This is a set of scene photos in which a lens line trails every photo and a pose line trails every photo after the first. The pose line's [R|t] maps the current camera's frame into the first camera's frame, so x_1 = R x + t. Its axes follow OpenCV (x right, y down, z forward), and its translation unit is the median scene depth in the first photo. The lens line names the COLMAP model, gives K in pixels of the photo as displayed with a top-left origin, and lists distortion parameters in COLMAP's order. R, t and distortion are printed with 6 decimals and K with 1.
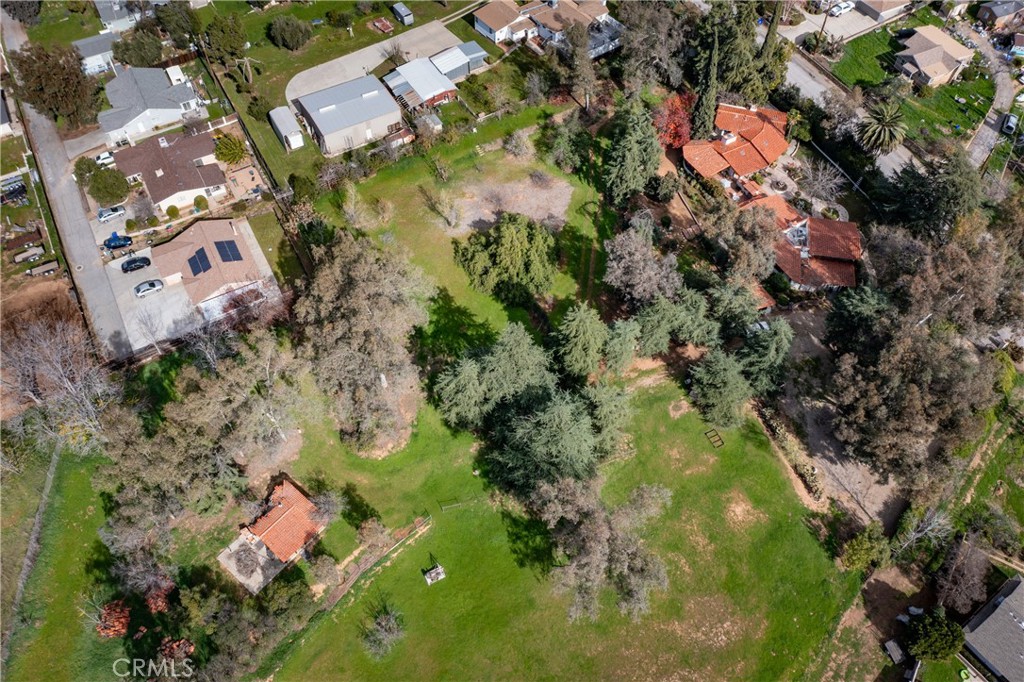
lens RADIAL K [[802.0, 0, 512.0], [0, 802.0, 341.0], [0, 0, 1]] dist [-0.025232, 0.001658]
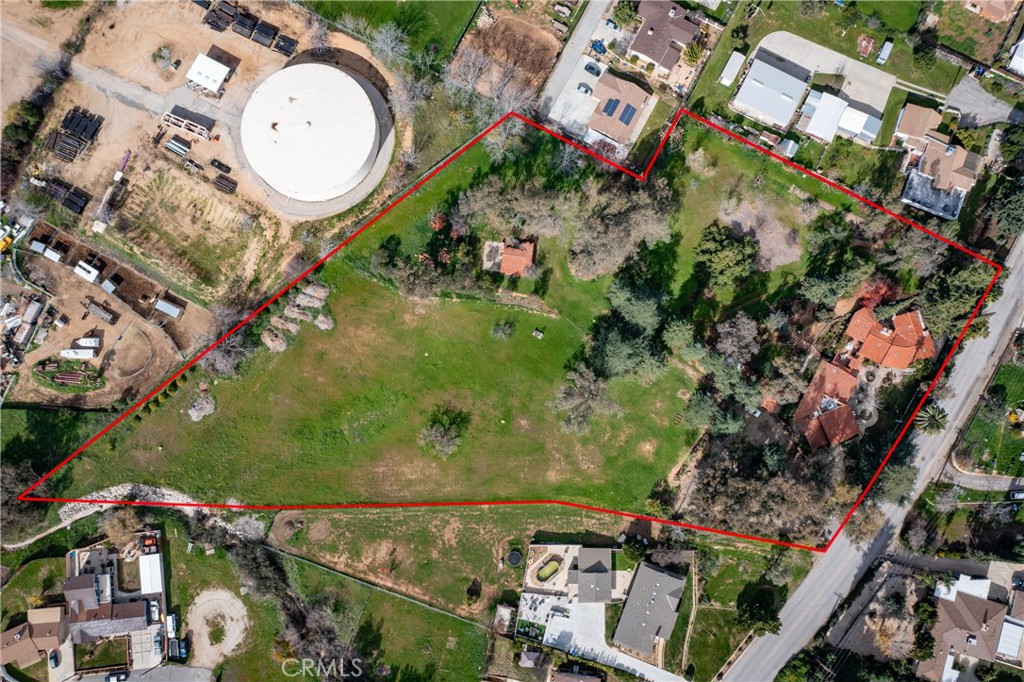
lens RADIAL K [[802.0, 0, 512.0], [0, 802.0, 341.0], [0, 0, 1]] dist [-0.025232, 0.001658]
pose [[0.539364, 0.837044, -0.091896, 0.056926], [-0.669289, 0.492359, 0.556448, -0.644156], [0.511017, -0.238623, 0.825785, -0.591241]]
